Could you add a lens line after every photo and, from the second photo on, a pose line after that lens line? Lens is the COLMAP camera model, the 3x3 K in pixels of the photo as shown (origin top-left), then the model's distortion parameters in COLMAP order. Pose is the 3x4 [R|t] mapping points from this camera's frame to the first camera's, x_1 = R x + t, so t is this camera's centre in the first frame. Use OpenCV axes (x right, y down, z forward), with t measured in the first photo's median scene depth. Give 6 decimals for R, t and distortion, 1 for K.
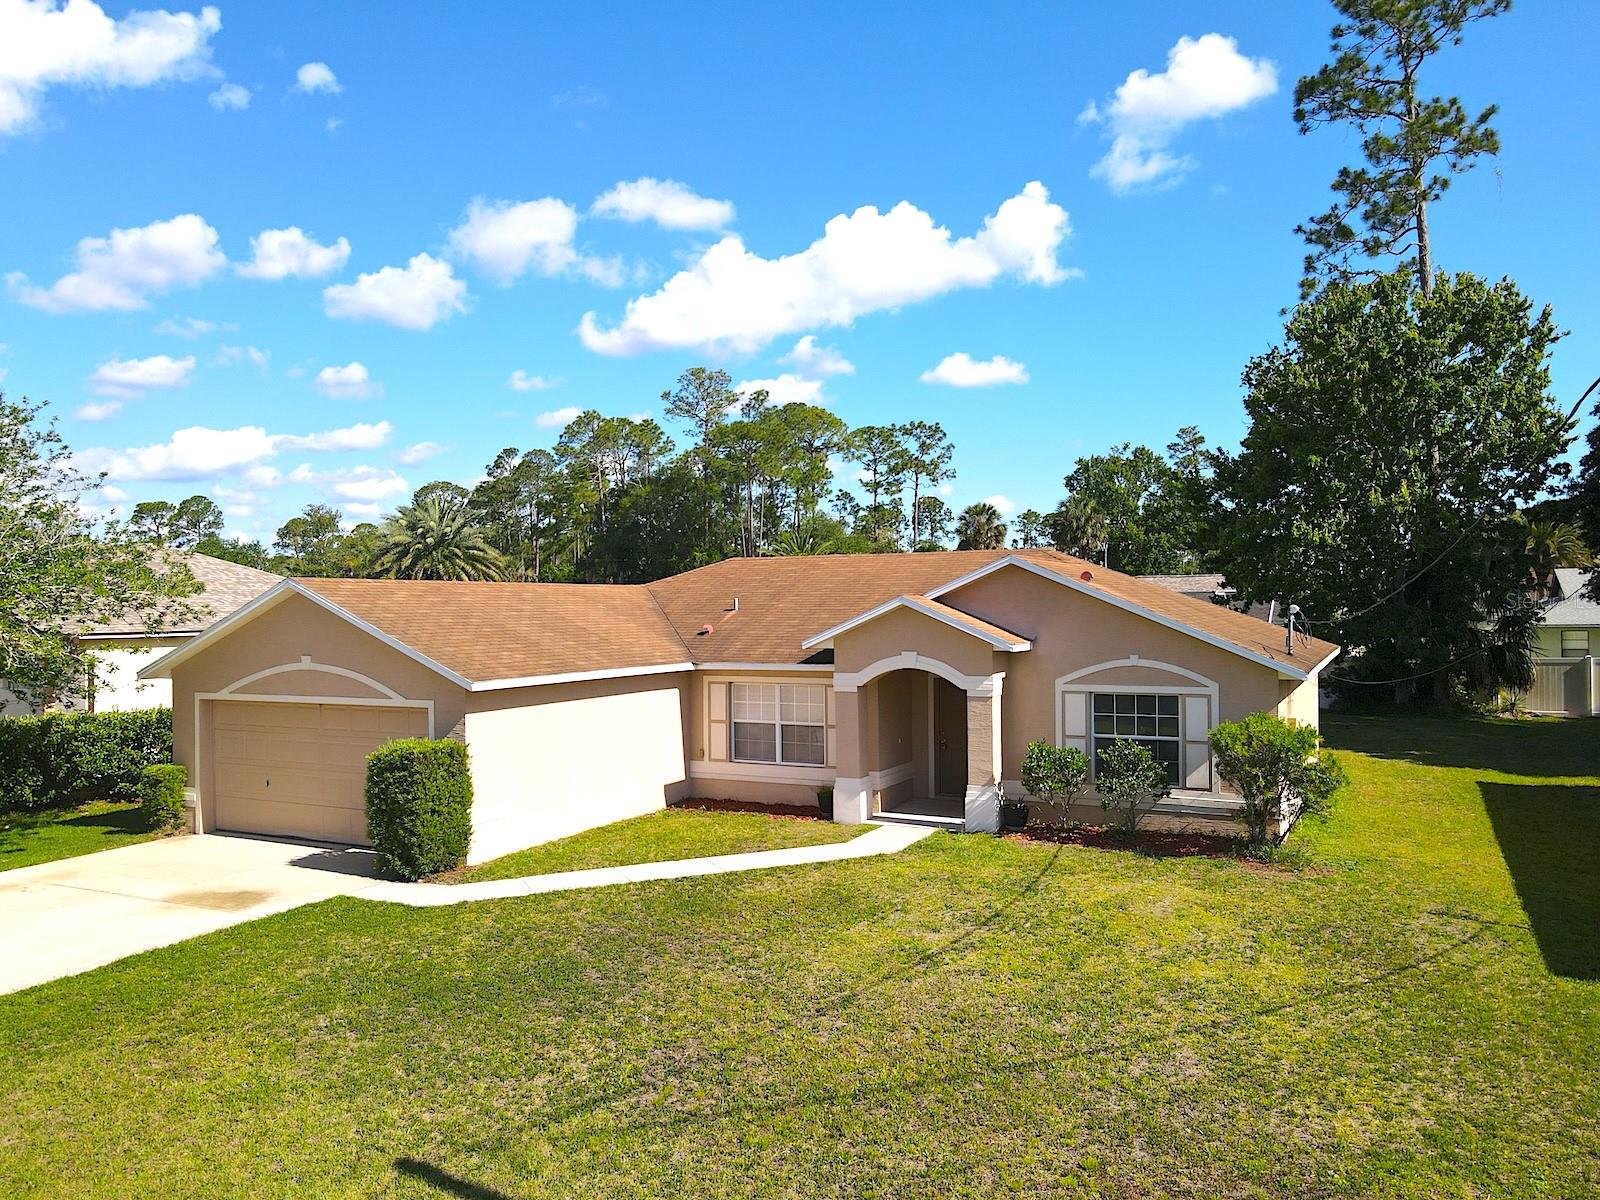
lens RADIAL K [[1169.9, 0, 792.3], [0, 1169.9, 598.8], [0, 0, 1]] dist [-0.007284, 0.037202]
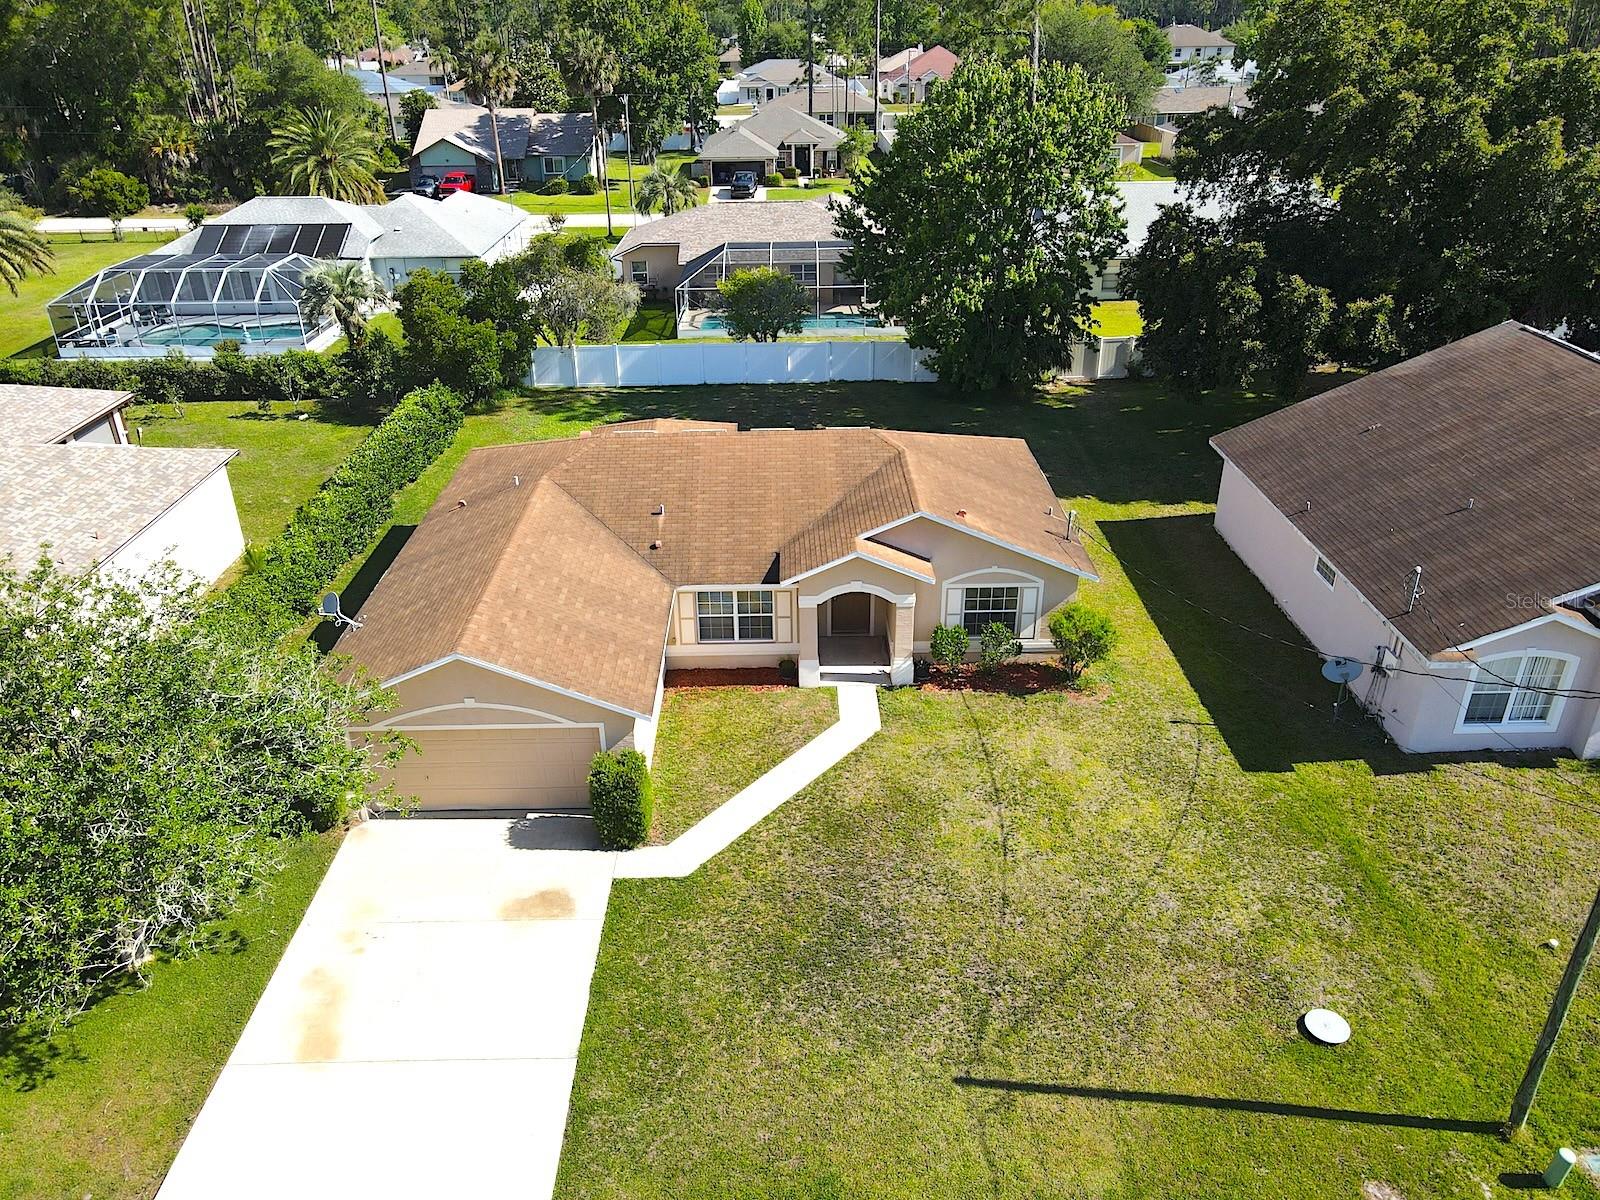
lens RADIAL K [[1169.9, 0, 792.3], [0, 1169.9, 598.8], [0, 0, 1]] dist [-0.007284, 0.037202]
pose [[0.886812, -0.208651, 0.412347, -0.502717], [0.003217, 0.895038, 0.445978, -0.511036], [-0.462120, -0.394171, 0.794402, -0.110500]]
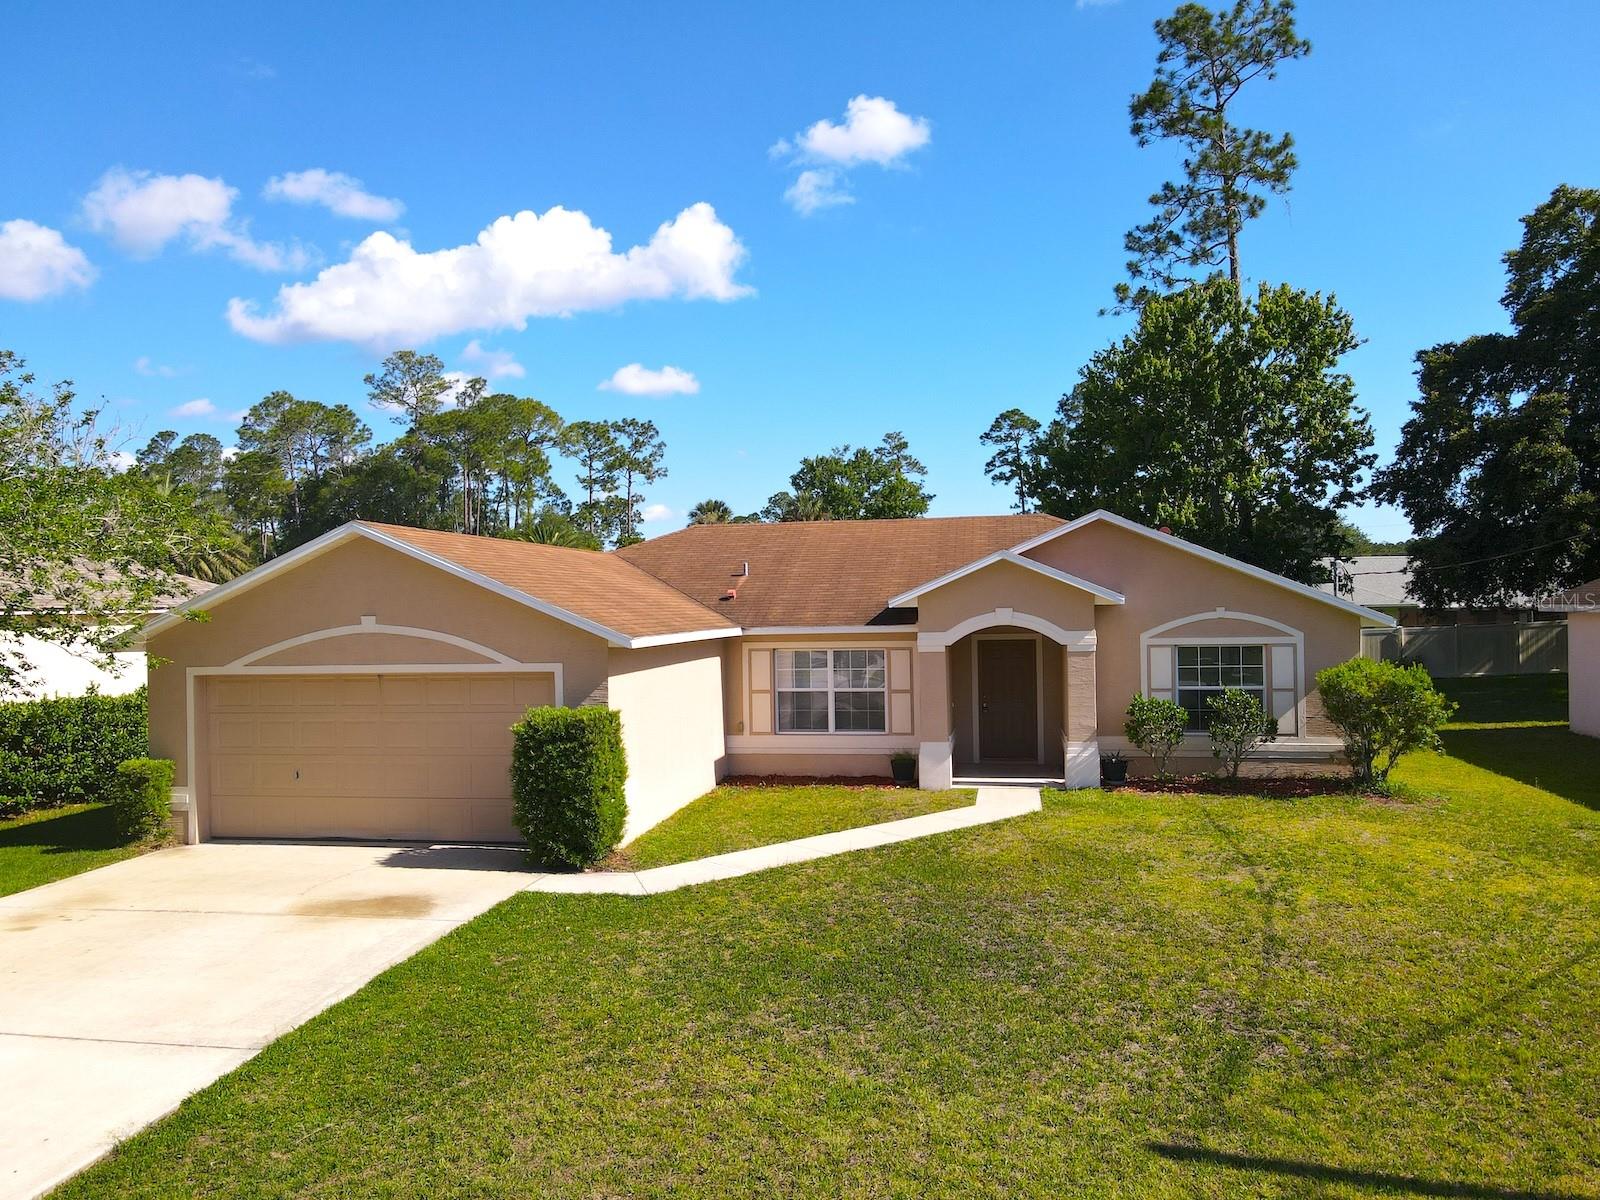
lens RADIAL K [[1169.9, 0, 792.3], [0, 1169.9, 598.8], [0, 0, 1]] dist [-0.007284, 0.037202]
pose [[0.959247, -0.006084, 0.282504, -0.300218], [0.007262, 0.999969, -0.003123, 0.034268], [-0.282476, 0.005047, 0.959261, 0.102091]]
